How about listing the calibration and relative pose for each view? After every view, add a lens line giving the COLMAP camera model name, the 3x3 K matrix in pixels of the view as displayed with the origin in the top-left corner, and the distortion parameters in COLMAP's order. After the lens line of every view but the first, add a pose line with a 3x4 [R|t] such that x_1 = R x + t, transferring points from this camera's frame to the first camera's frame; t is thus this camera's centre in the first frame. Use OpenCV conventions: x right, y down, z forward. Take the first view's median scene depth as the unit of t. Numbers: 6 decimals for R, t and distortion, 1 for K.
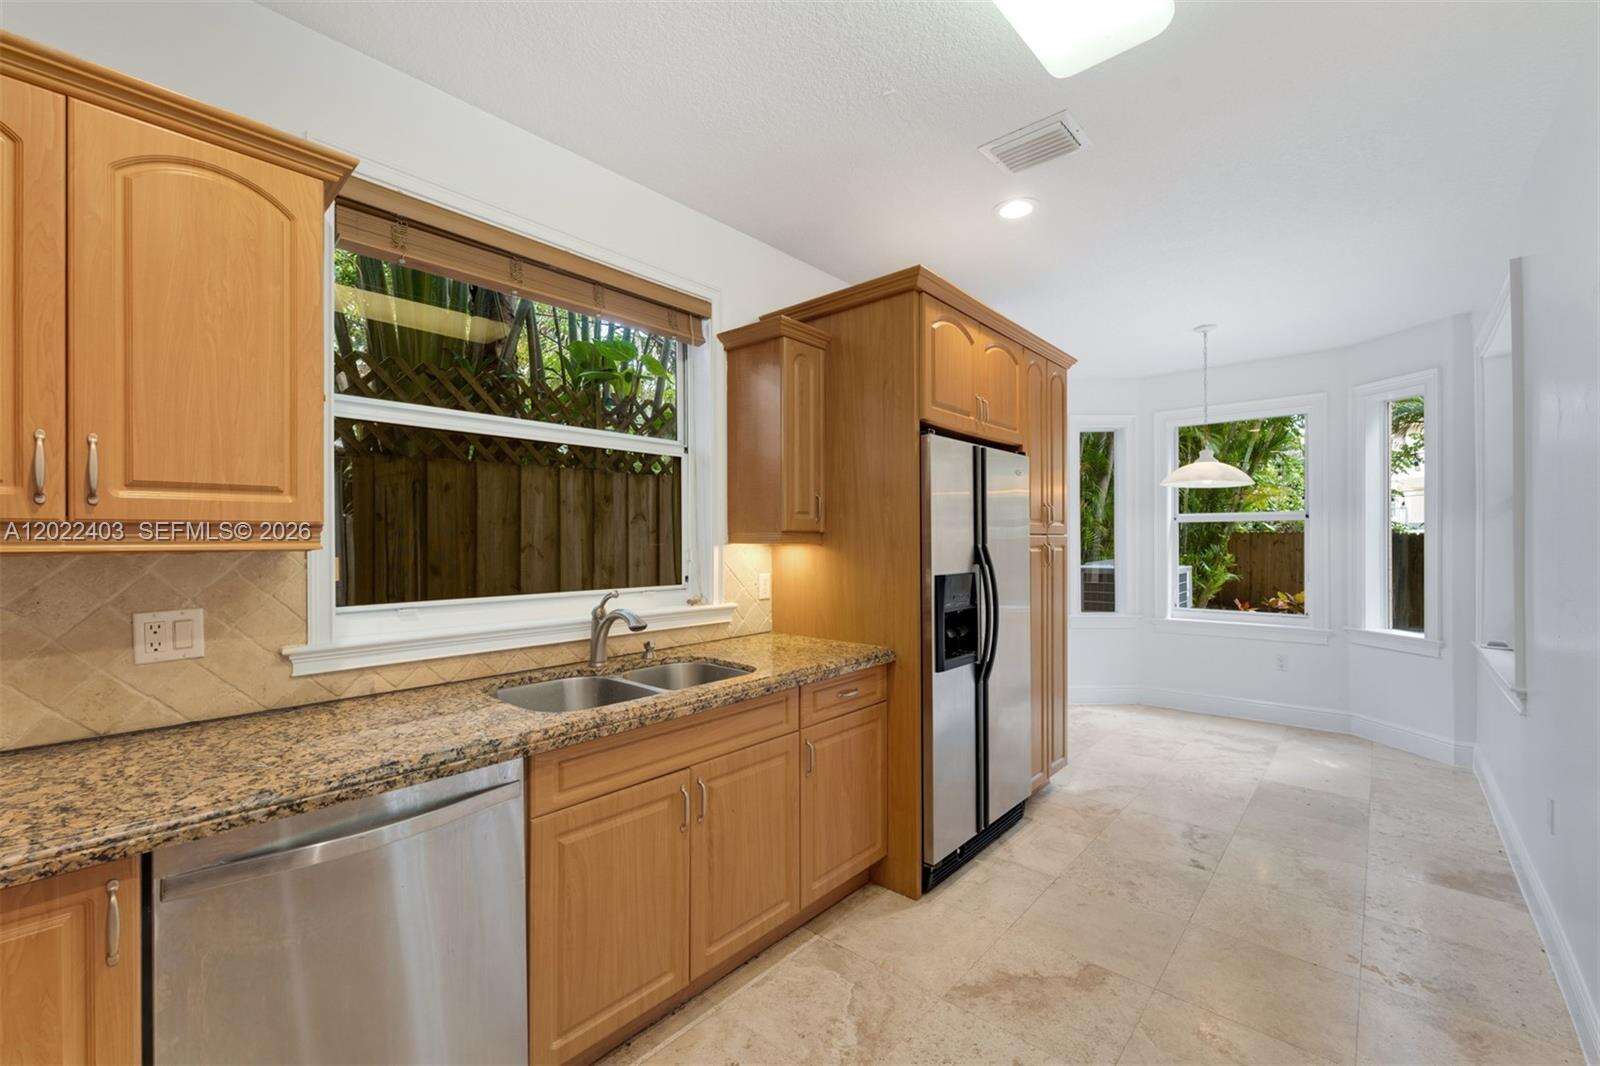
lens RADIAL K [[656.2, 0, 795.9], [0, 656.2, 544.2], [0, 0, 1]] dist [-0.000259, -0.000023]
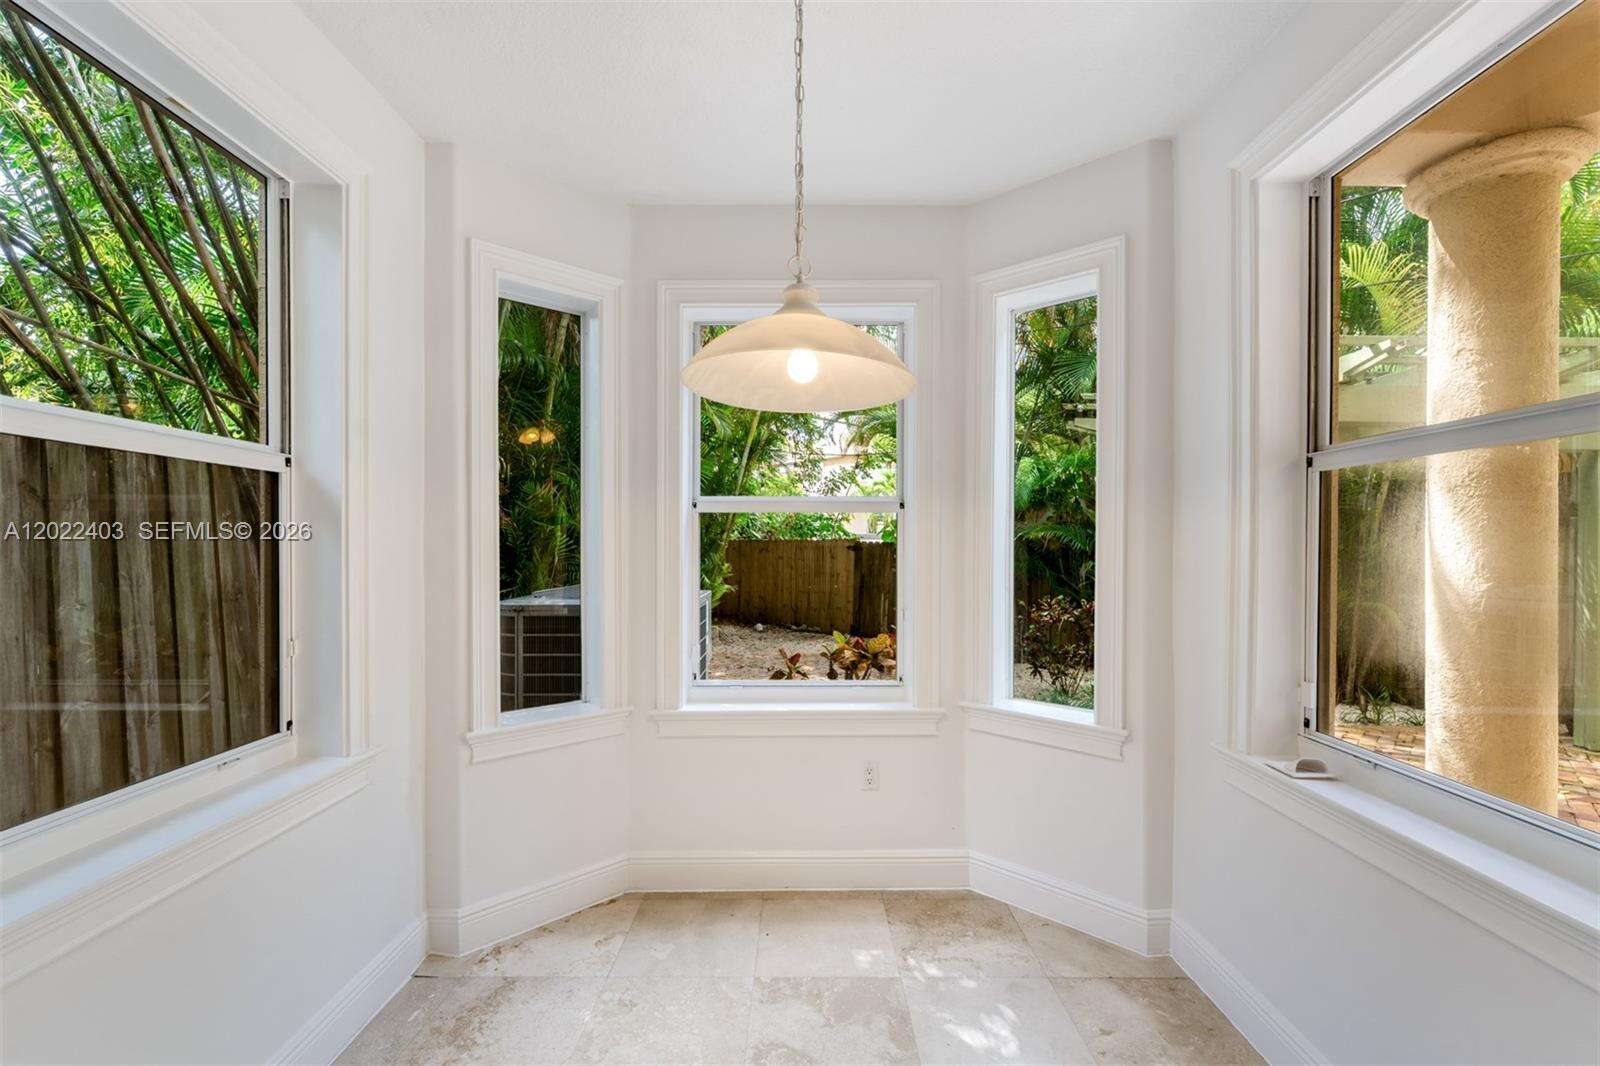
lens RADIAL K [[656.2, 0, 795.9], [0, 656.2, 544.2], [0, 0, 1]] dist [-0.000259, -0.000023]
pose [[0.750843, 0.012894, 0.660355, 0.301100], [-0.006256, 0.999903, -0.012411, 0.000036], [-0.660452, 0.005187, 0.750851, 0.563994]]
